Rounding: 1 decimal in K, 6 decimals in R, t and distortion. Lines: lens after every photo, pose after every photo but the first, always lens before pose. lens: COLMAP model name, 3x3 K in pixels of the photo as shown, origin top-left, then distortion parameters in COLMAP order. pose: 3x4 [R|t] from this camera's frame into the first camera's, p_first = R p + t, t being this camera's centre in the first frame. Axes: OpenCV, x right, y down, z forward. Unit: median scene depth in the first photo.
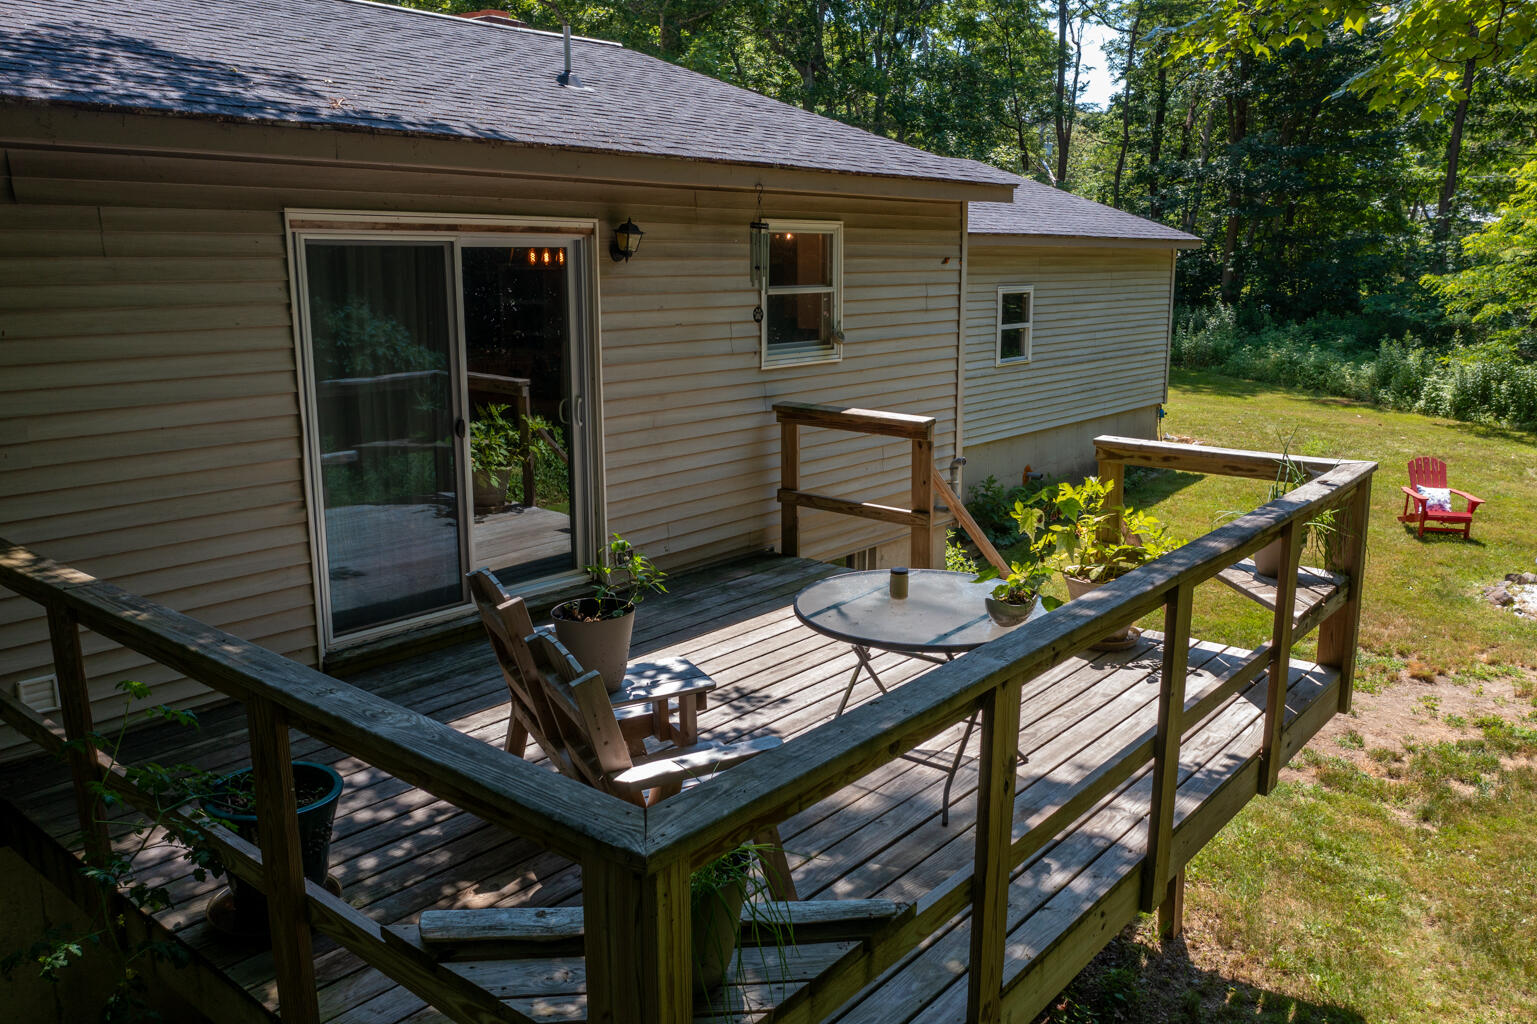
lens RADIAL K [[1213.3, 0, 769.0], [0, 1213.3, 527.6], [0, 0, 1]] dist [-0.009948, -0.000797]
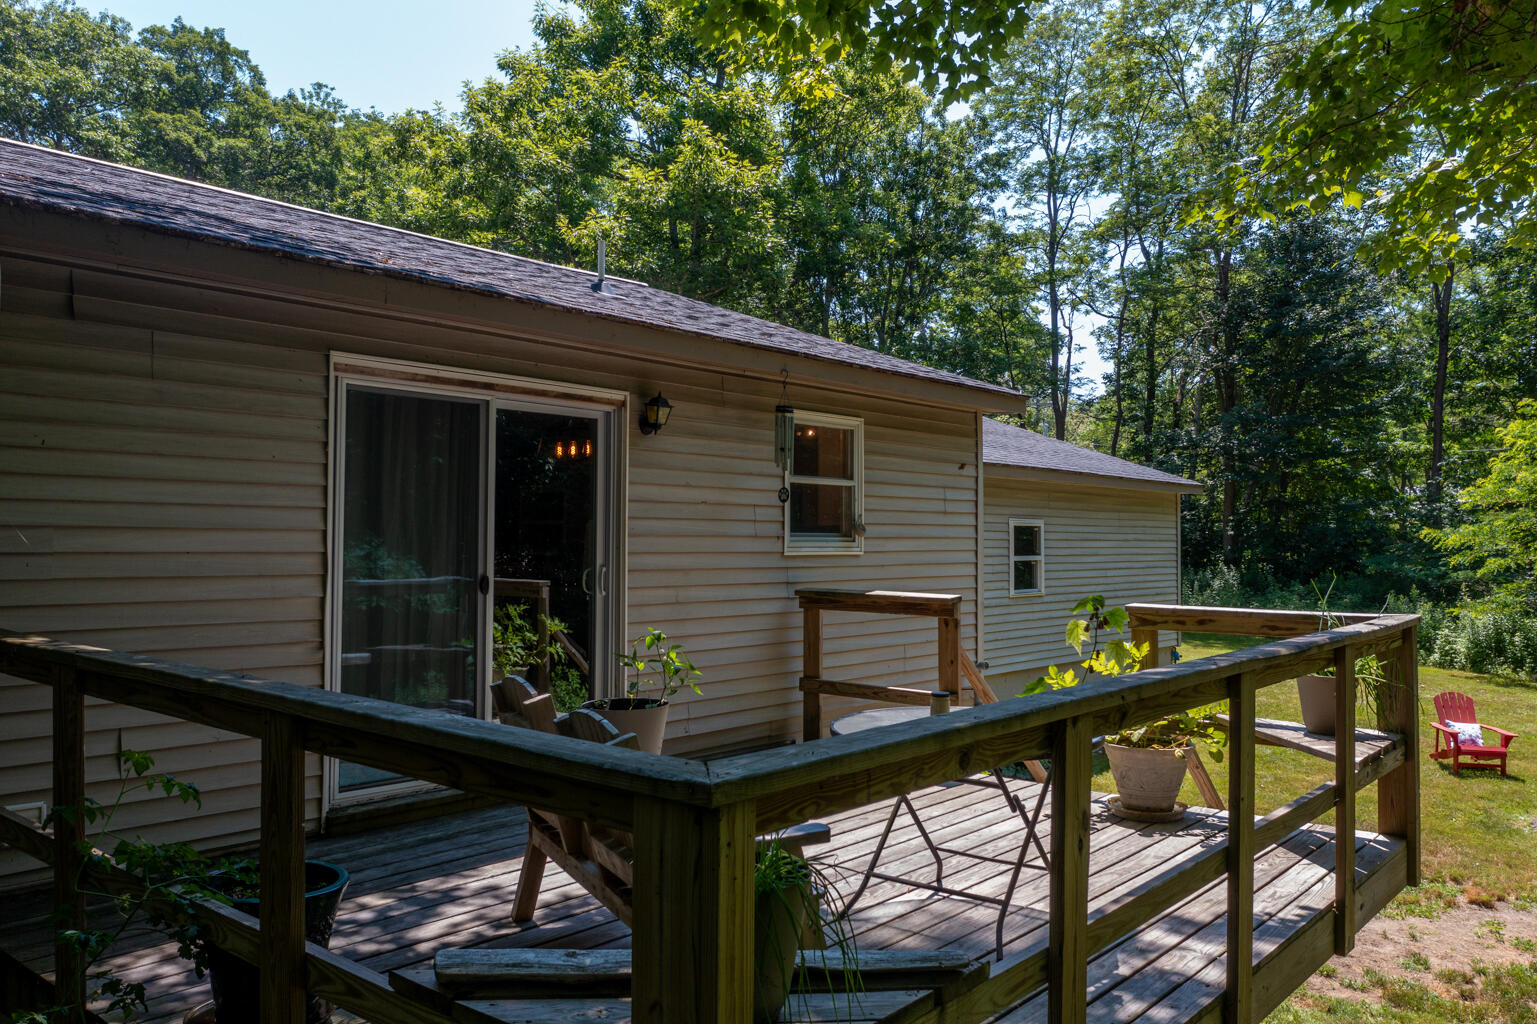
lens RADIAL K [[1213.3, 0, 768.7], [0, 1213.3, 521.8], [0, 0, 1]] dist [-0.009948, -0.000797]
pose [[0.999971, 0.006194, -0.004339, -0.014318], [-0.007034, 0.972463, -0.232950, 0.074449], [0.002776, 0.232974, 0.972479, 0.021331]]
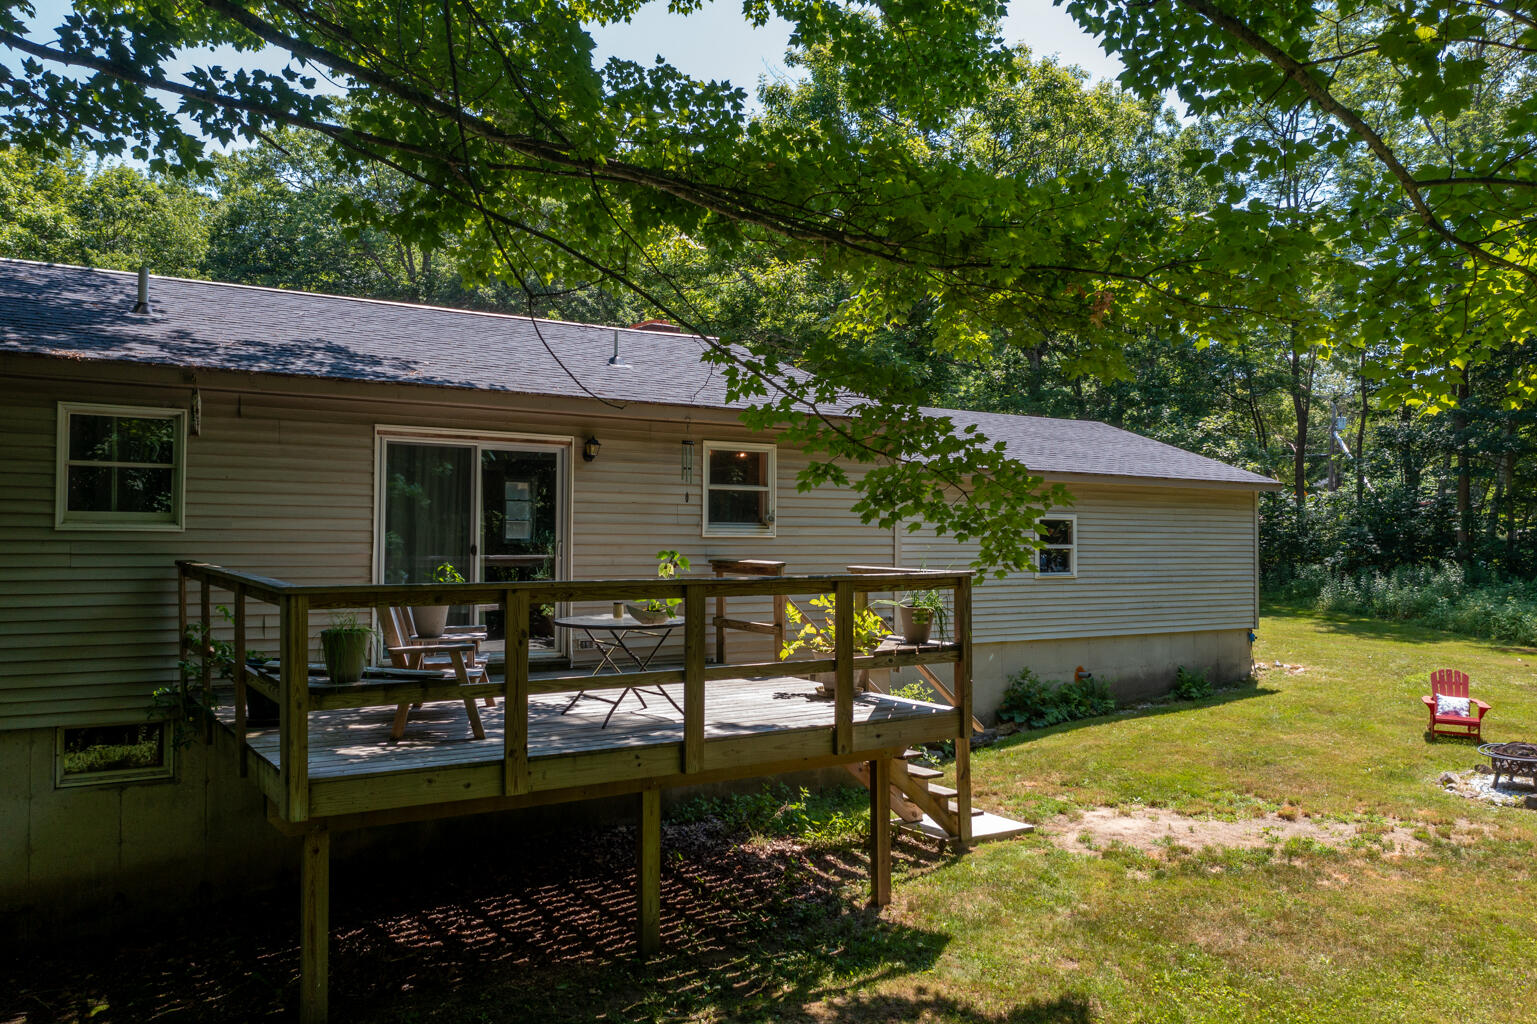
lens RADIAL K [[1213.3, 0, 762.6], [0, 1213.3, 520.1], [0, 0, 1]] dist [-0.009948, -0.000797]
pose [[0.957722, 0.004038, -0.287667, 0.492166], [-0.070833, 0.972431, -0.222174, 0.178778], [0.278839, 0.233157, 0.931604, -0.394432]]
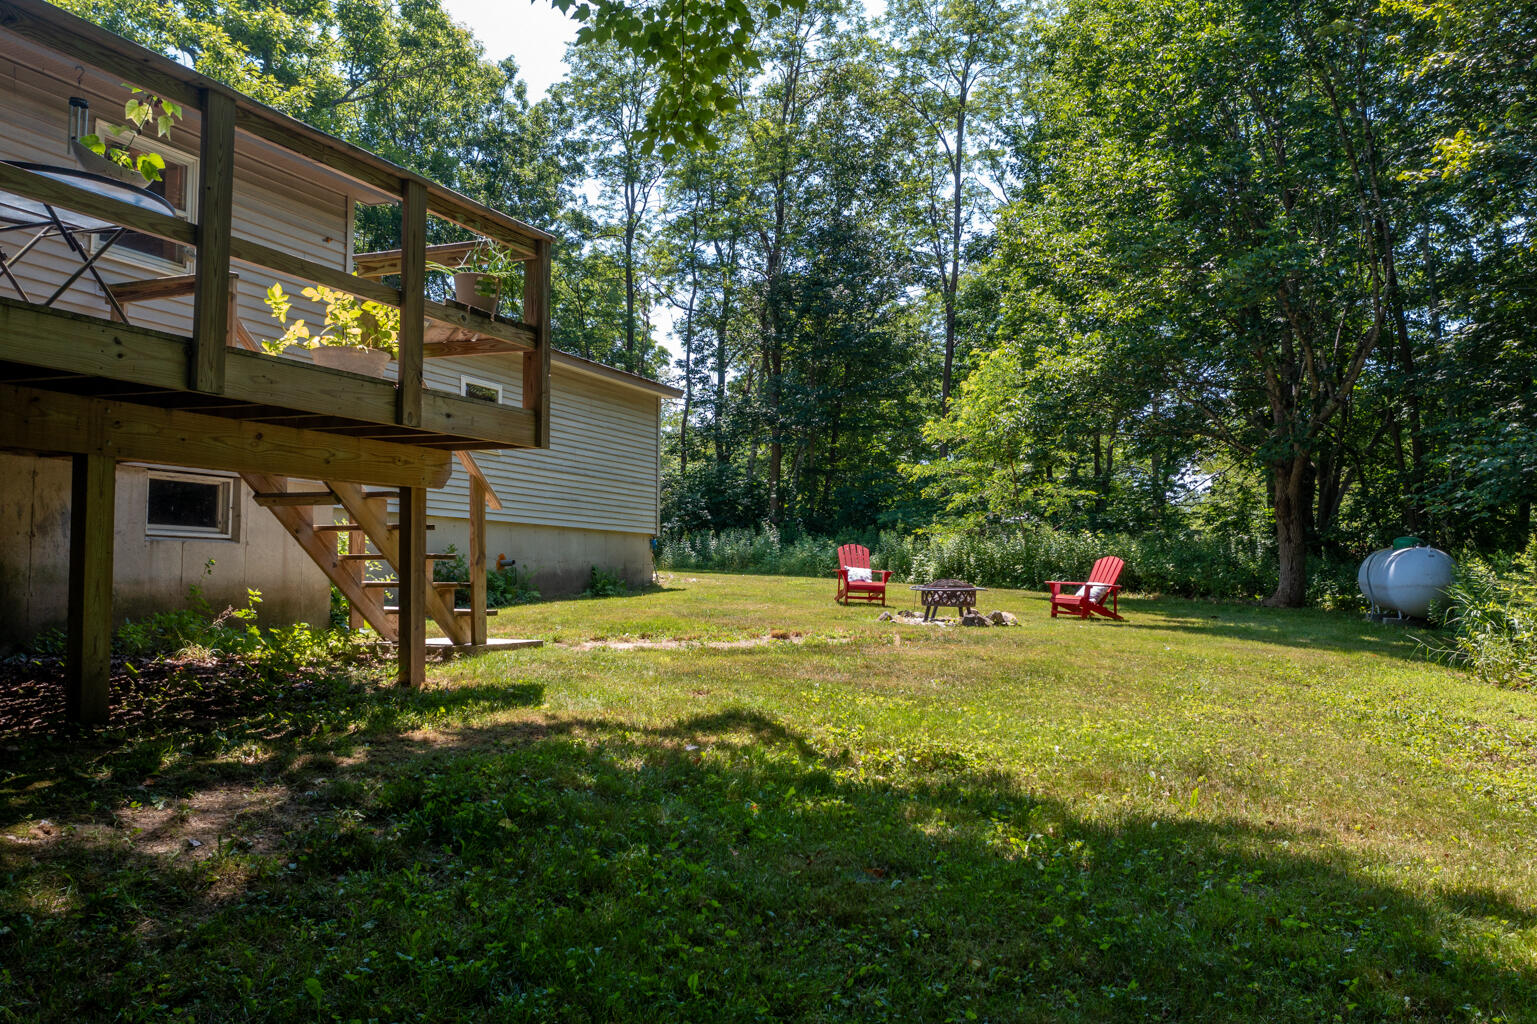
lens RADIAL K [[1213.3, 0, 768.1], [0, 1213.3, 513.7], [0, 0, 1]] dist [-0.009948, -0.000797]
pose [[0.959177, 0.025327, 0.281669, 0.264863], [0.051670, 0.963523, -0.262590, 0.390717], [-0.278046, 0.266424, 0.922881, -0.083078]]
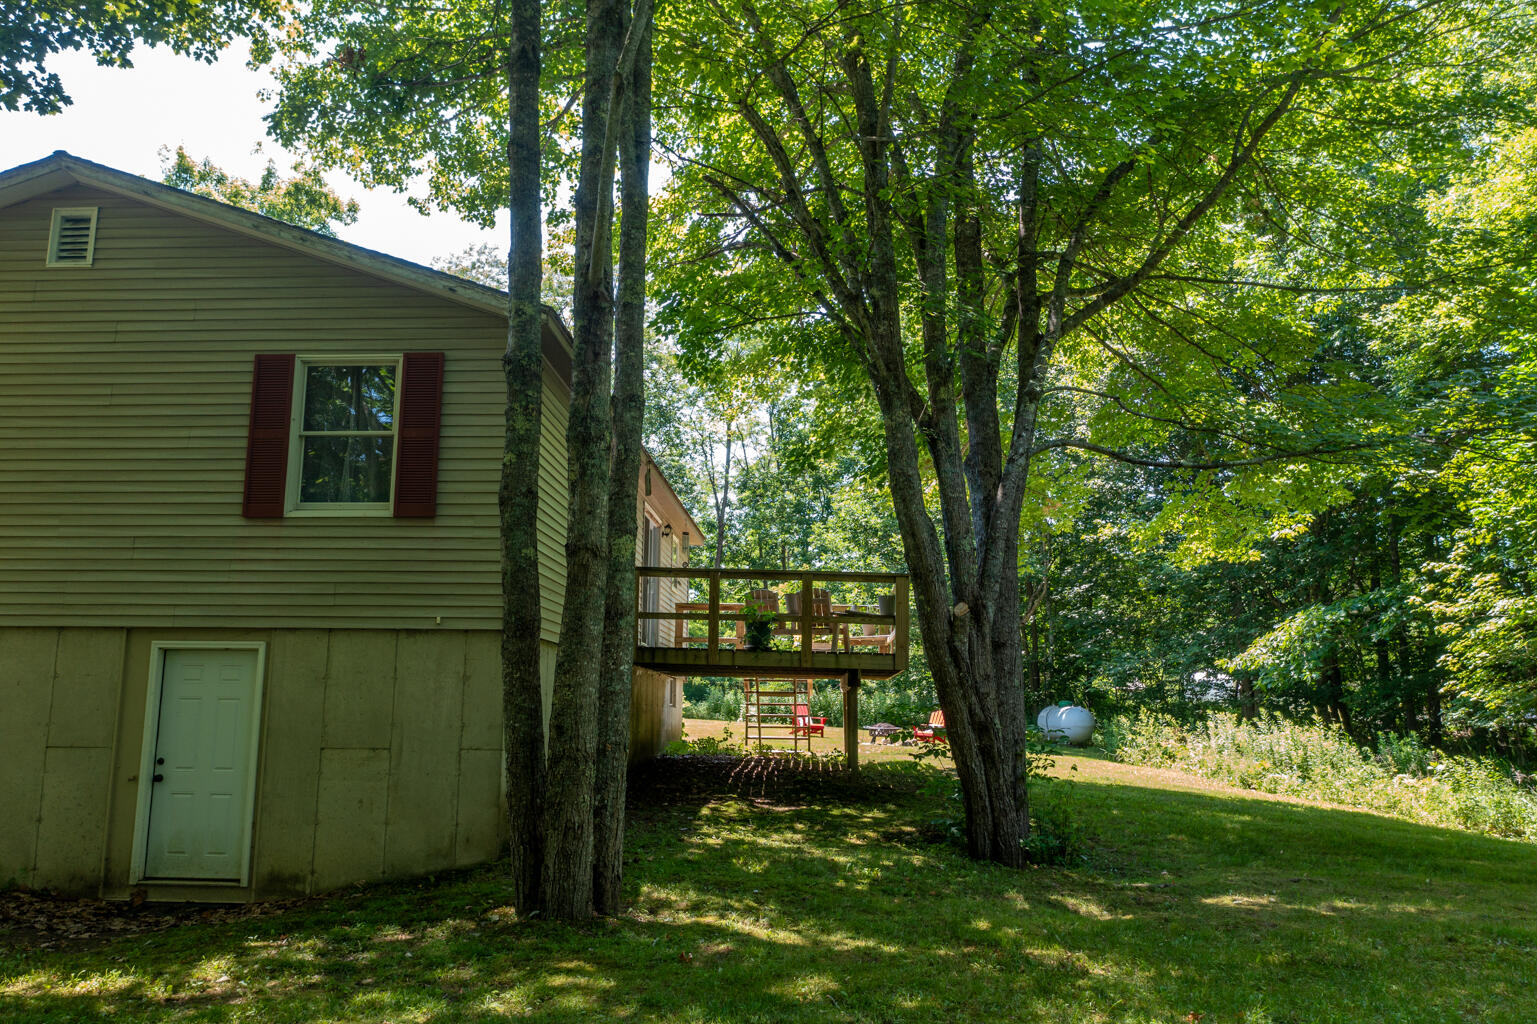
lens RADIAL K [[1213.3, 0, 771.5], [0, 1213.3, 510.7], [0, 0, 1]] dist [-0.009948, -0.000797]
pose [[0.796566, 0.114663, 0.593578, -1.364596], [0.117111, 0.933984, -0.337579, 0.601017], [-0.593100, 0.338418, 0.730551, -1.058796]]
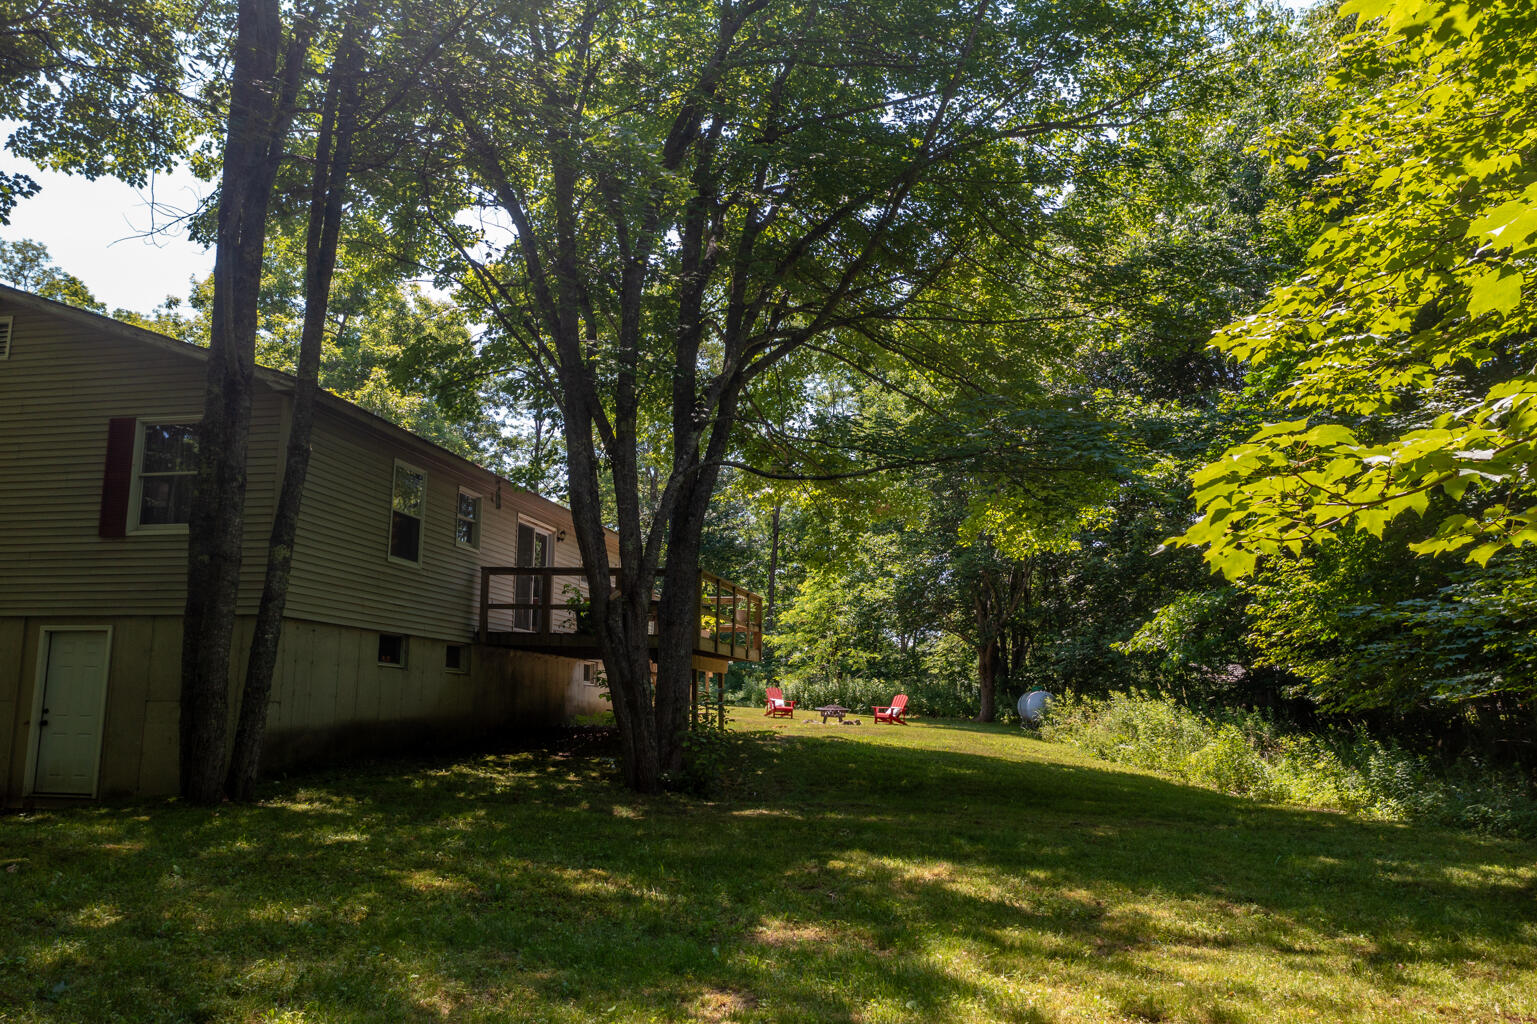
lens RADIAL K [[1213.3, 0, 766.4], [0, 1213.3, 516.4], [0, 0, 1]] dist [-0.009948, -0.000797]
pose [[0.879857, 0.090416, 0.466558, -1.008481], [0.089606, 0.932564, -0.349708, 0.798966], [-0.466715, 0.349499, 0.812421, -1.724874]]
